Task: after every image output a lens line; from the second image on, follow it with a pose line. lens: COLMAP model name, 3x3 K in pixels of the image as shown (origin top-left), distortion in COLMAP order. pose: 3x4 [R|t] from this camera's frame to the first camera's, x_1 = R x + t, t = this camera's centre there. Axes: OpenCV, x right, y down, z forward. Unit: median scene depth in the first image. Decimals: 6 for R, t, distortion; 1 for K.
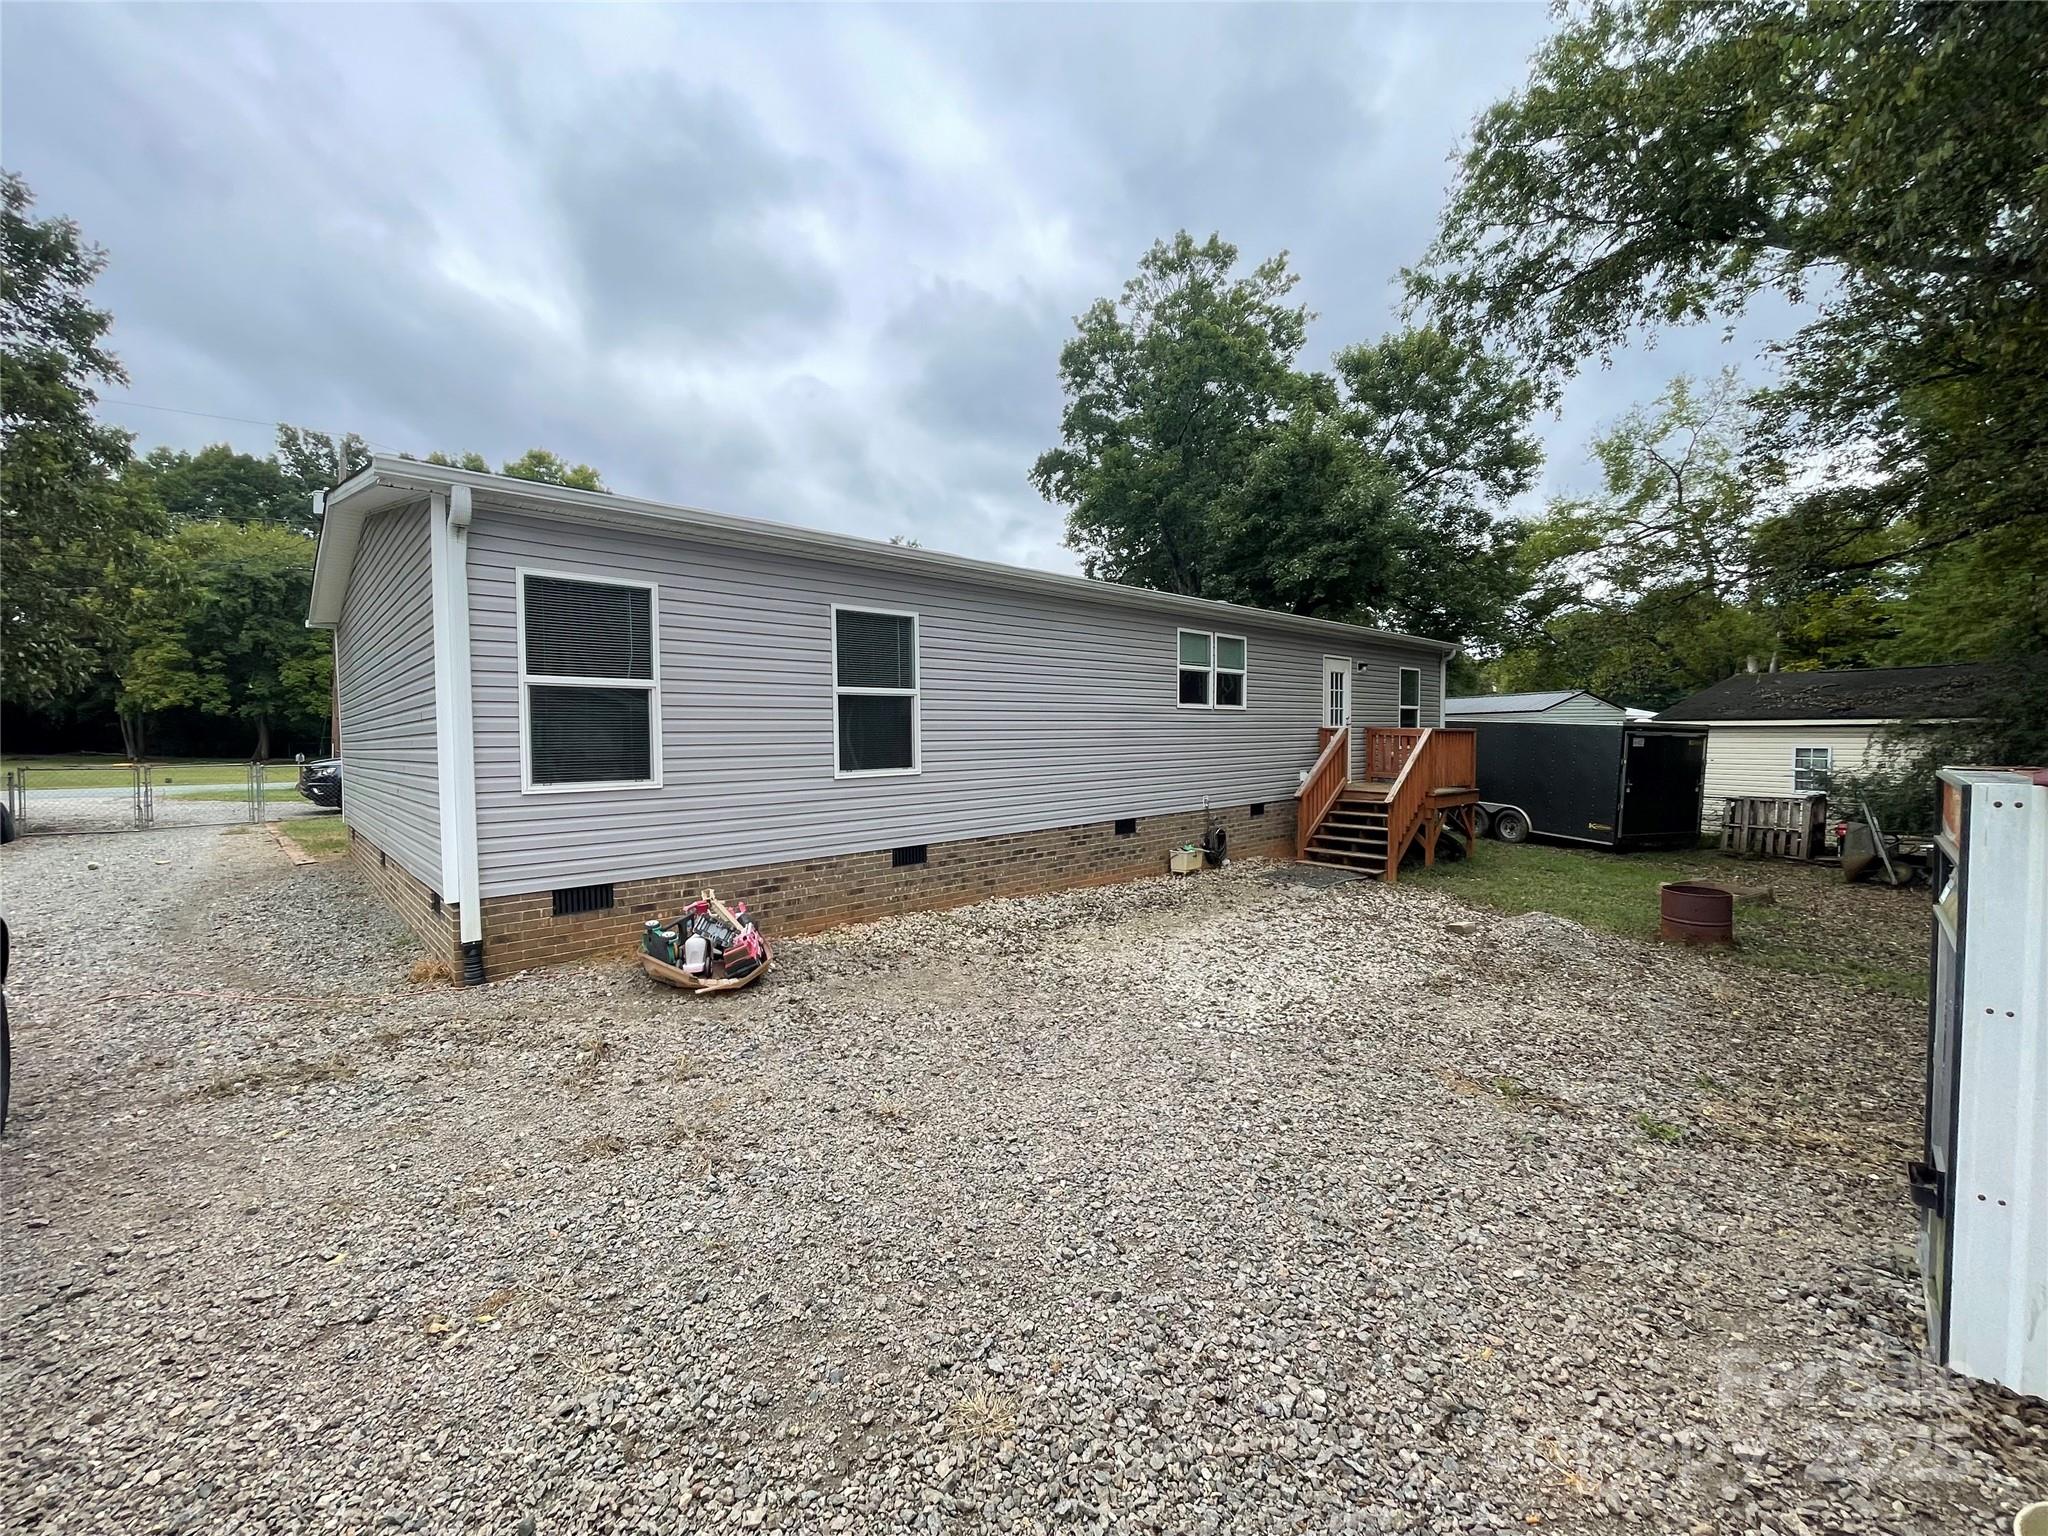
lens RADIAL K [[826.0, 0, 1021.5], [0, 826.0, 755.4], [0, 0, 1]] dist [-0.006523, 0.001538]
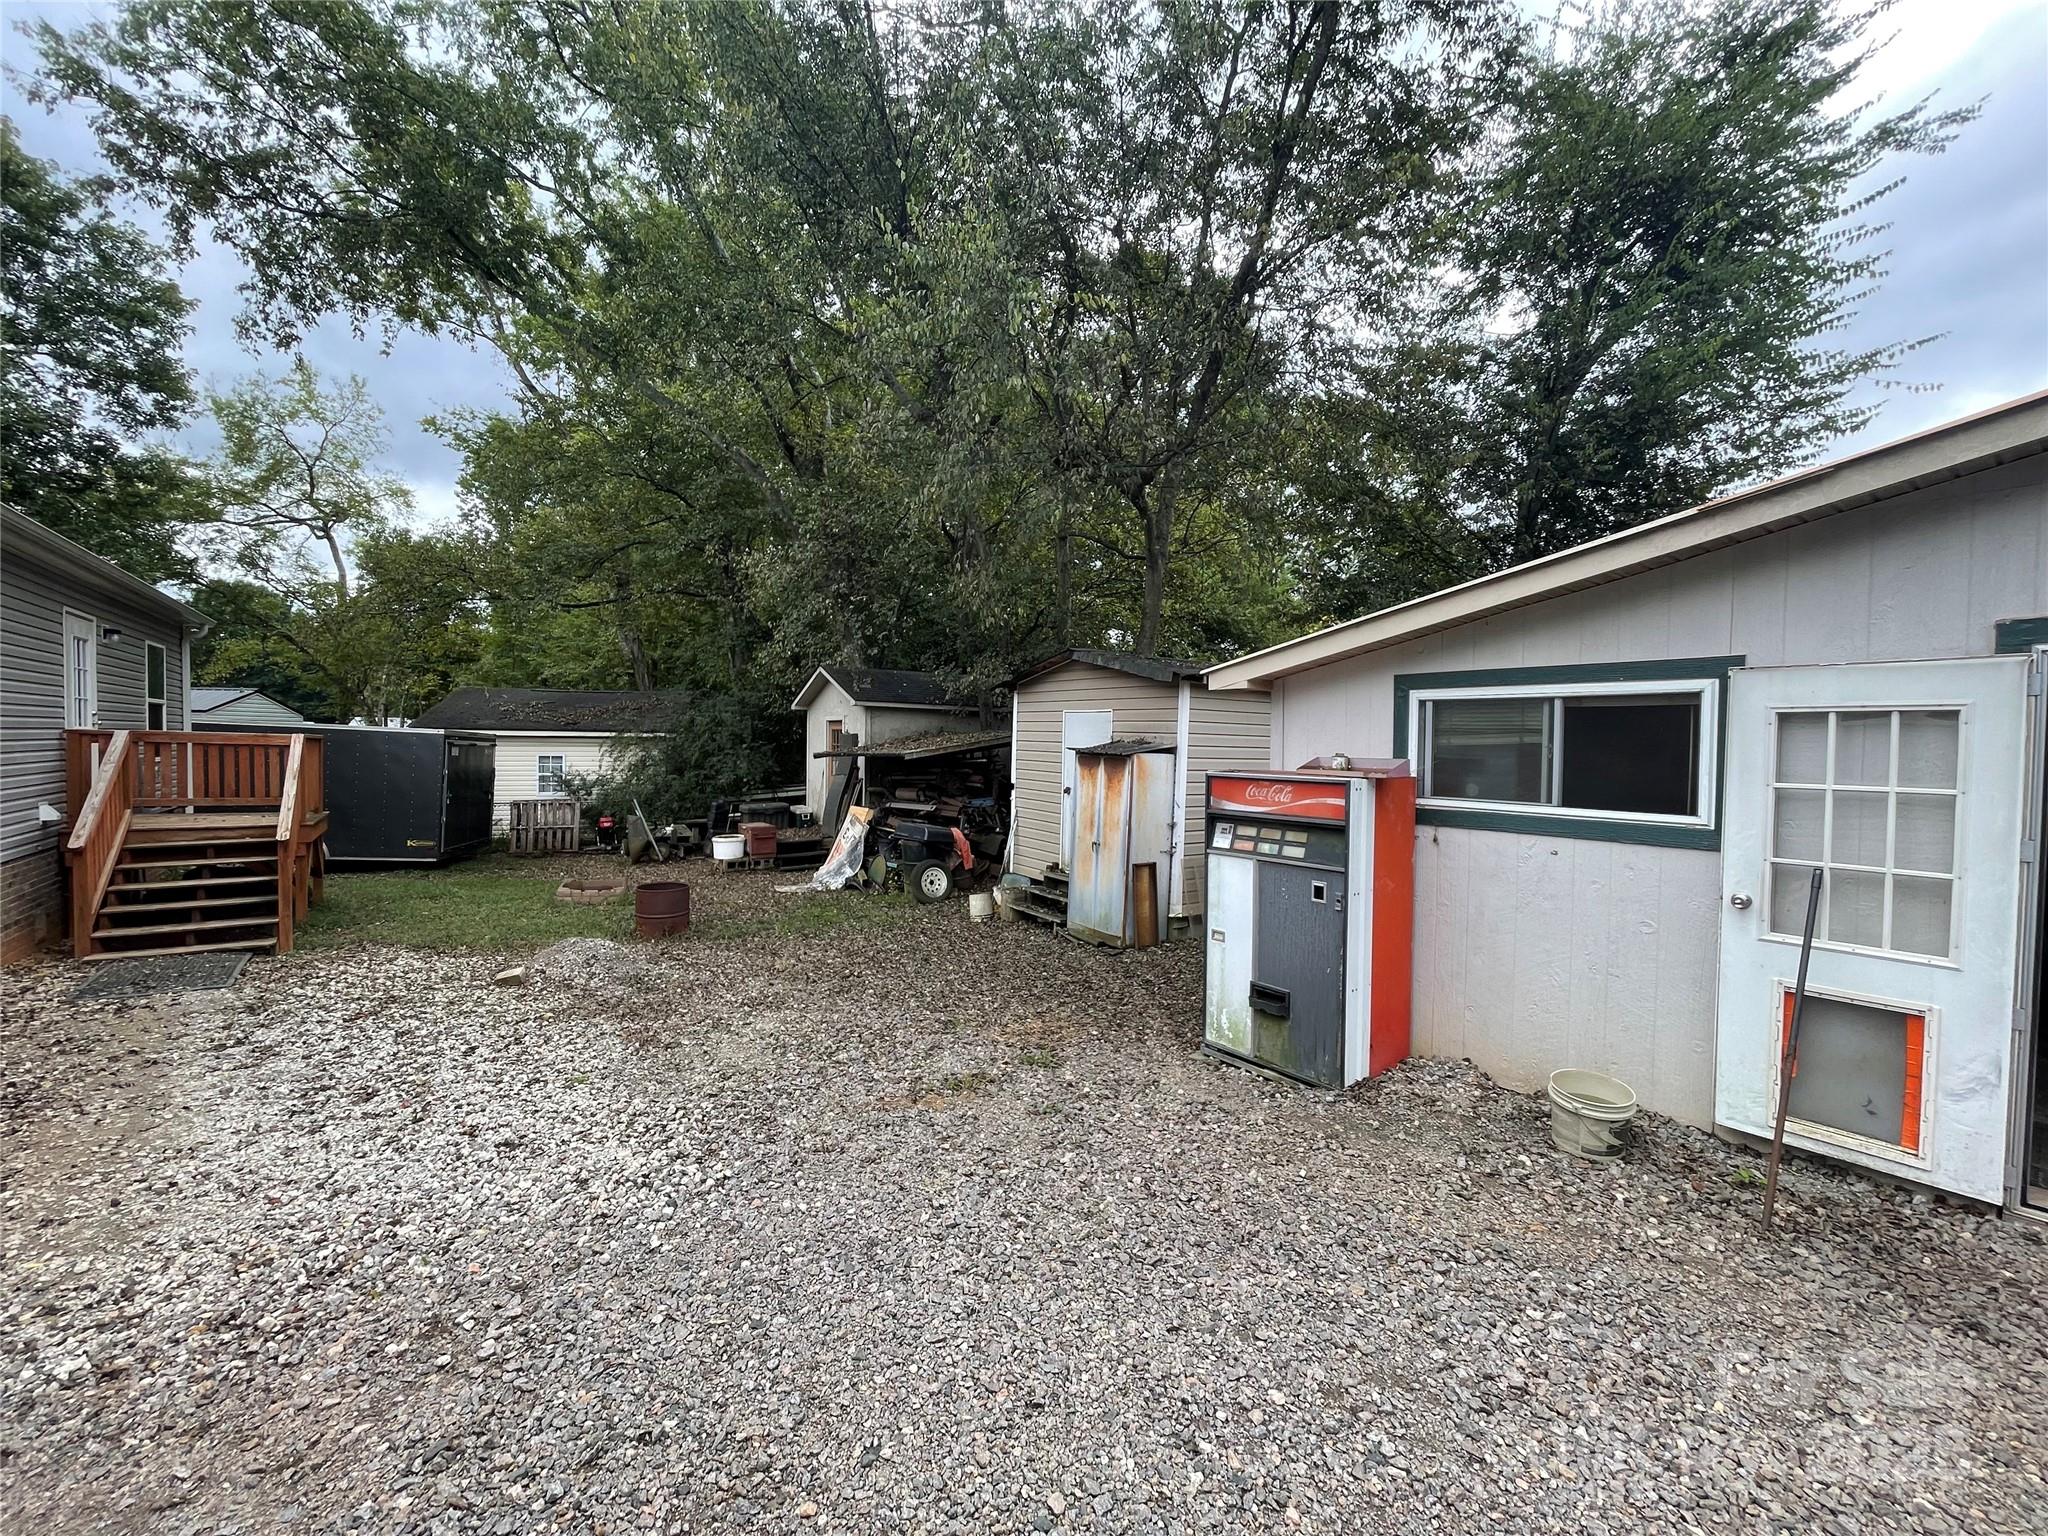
lens RADIAL K [[826.0, 0, 1014.8], [0, 826.0, 758.9], [0, 0, 1]] dist [-0.006523, 0.001538]
pose [[0.123299, -0.011922, 0.992298, -0.123187], [0.015294, 0.999832, 0.010112, -0.006408], [-0.992252, 0.013930, 0.123460, 0.217715]]
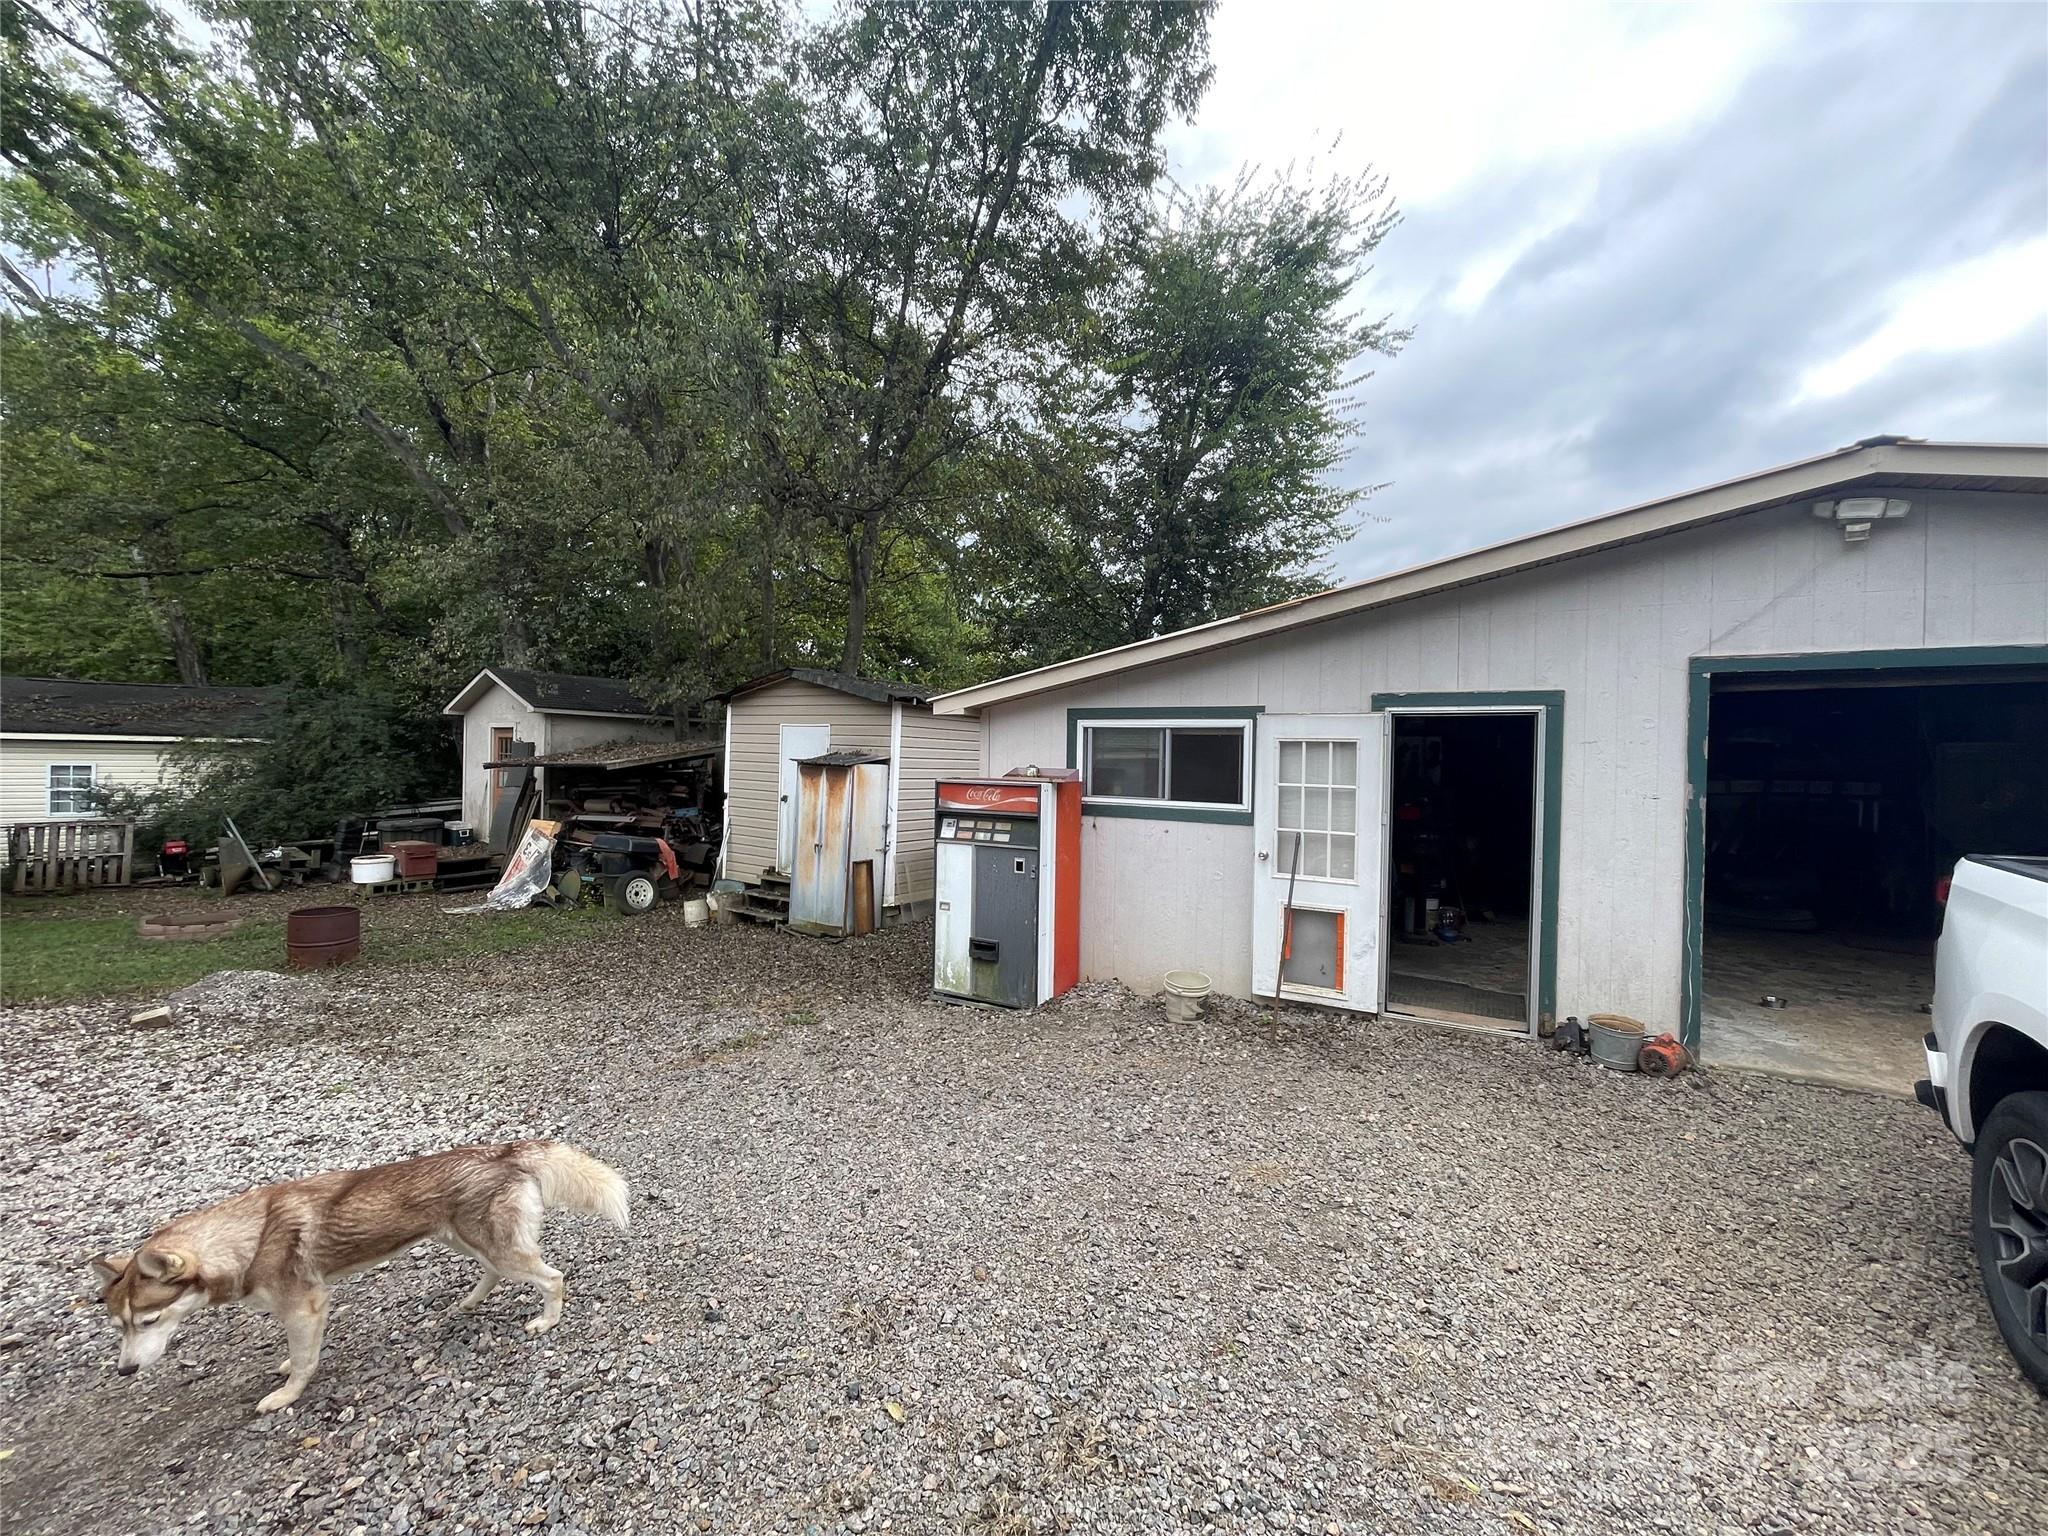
lens RADIAL K [[826.0, 0, 1019.6], [0, 826.0, 758.4], [0, 0, 1]] dist [-0.006523, 0.001538]
pose [[-0.270141, 0.000915, 0.962820, -0.203794], [0.010848, 0.999939, 0.002093, -0.007705], [-0.962760, 0.011010, -0.270134, 0.254314]]
